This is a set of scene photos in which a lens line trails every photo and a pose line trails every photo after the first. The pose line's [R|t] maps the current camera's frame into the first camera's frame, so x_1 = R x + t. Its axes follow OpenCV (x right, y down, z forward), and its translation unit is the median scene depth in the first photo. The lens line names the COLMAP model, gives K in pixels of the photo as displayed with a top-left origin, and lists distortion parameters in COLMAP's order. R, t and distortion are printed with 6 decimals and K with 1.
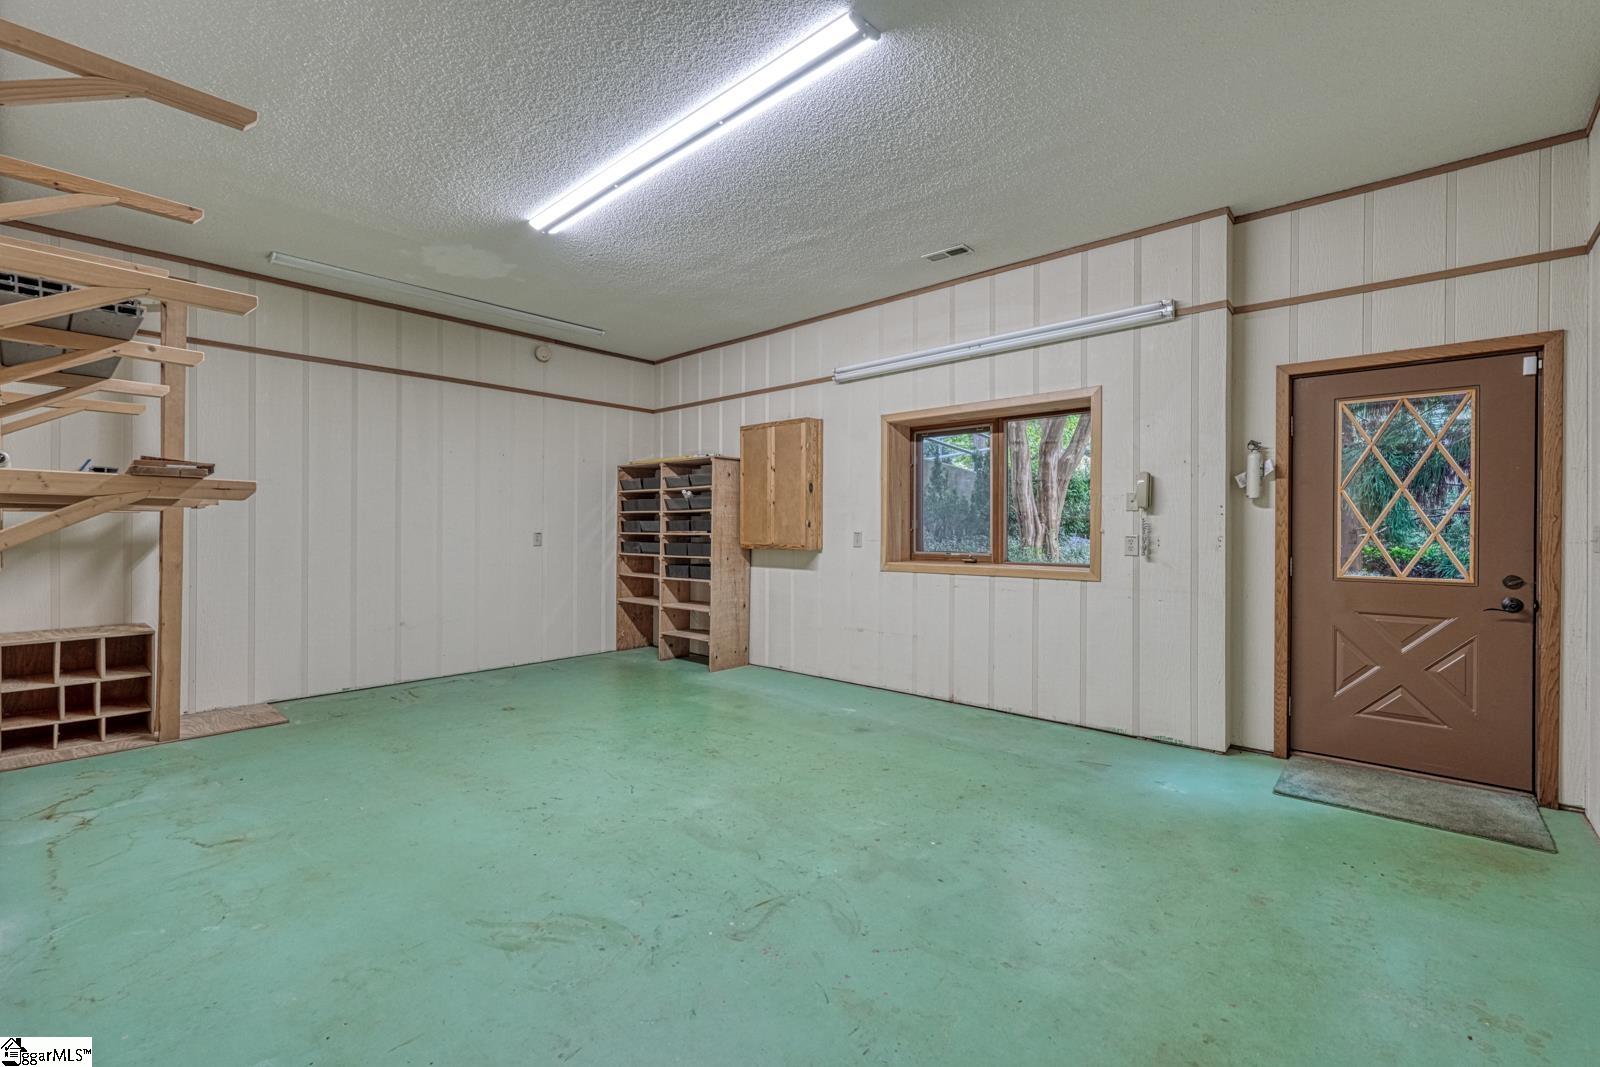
lens RADIAL K [[698.2, 0, 800.0], [0, 698.2, 533.5], [0, 0, 1]] dist [0.000022, 0.000144]
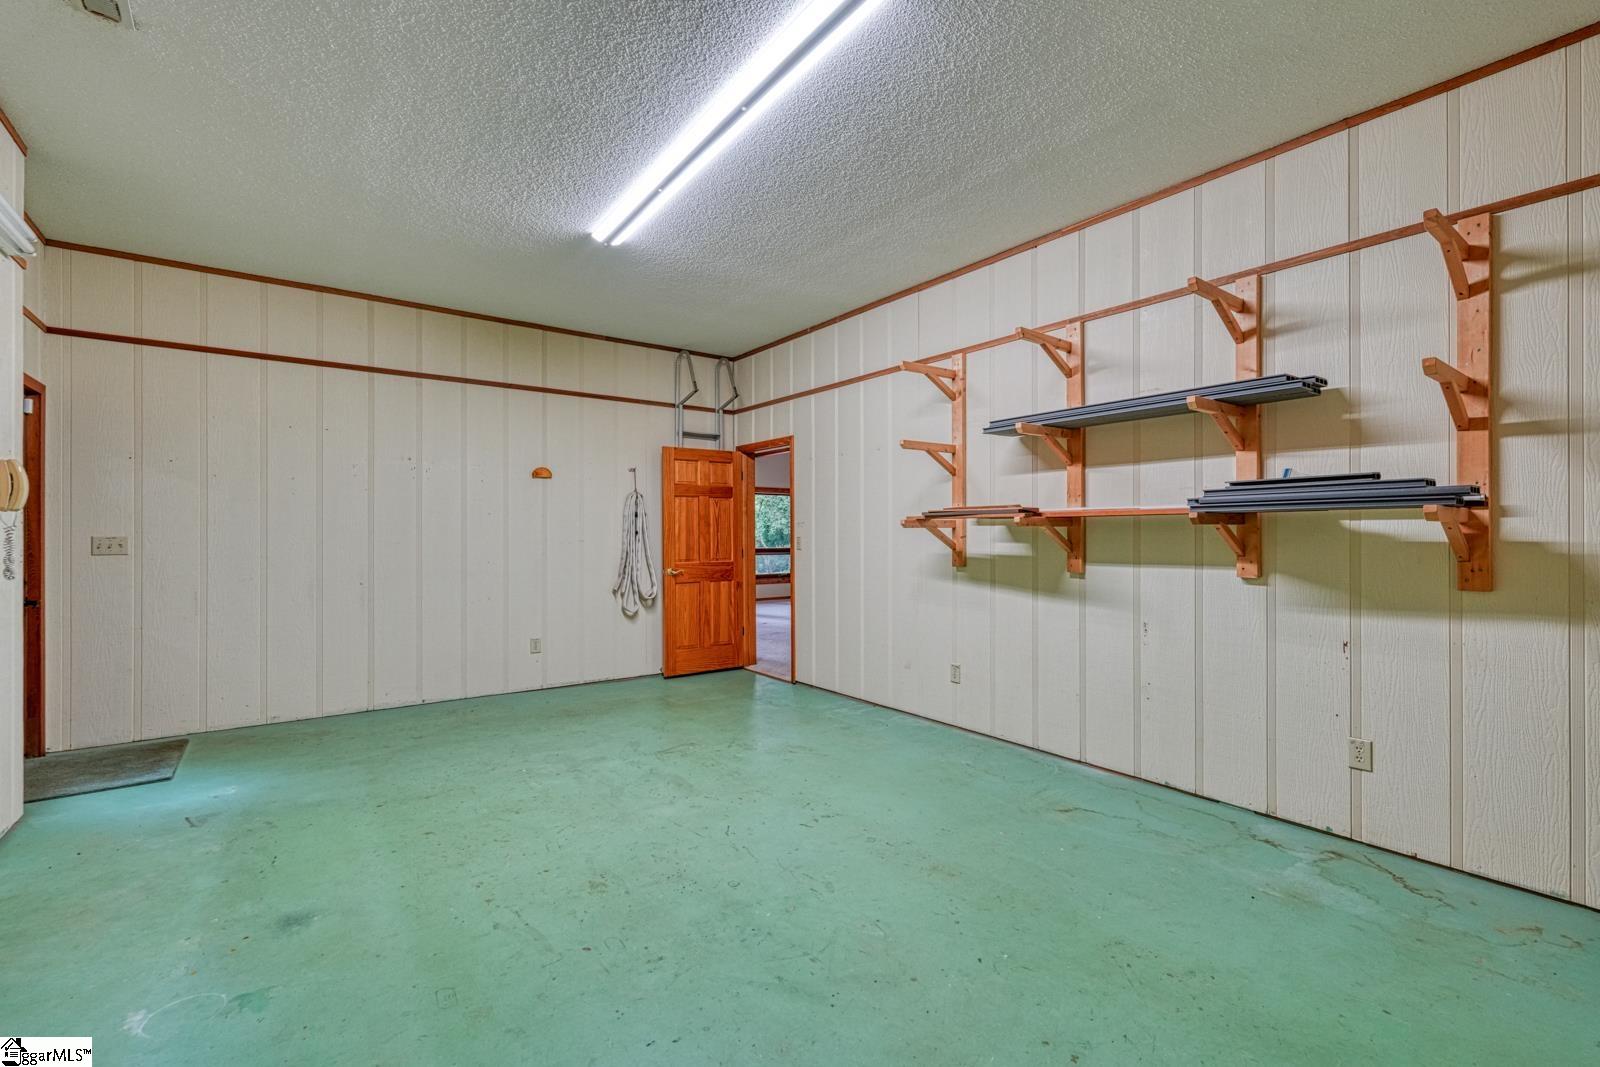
lens RADIAL K [[698.2, 0, 800.0], [0, 698.2, 533.5], [0, 0, 1]] dist [0.000022, 0.000144]
pose [[-0.979225, -0.000443, 0.202778, -0.554599], [-0.000017, 0.999998, 0.002103, -0.020951], [-0.202778, 0.002056, -0.979223, 2.007382]]
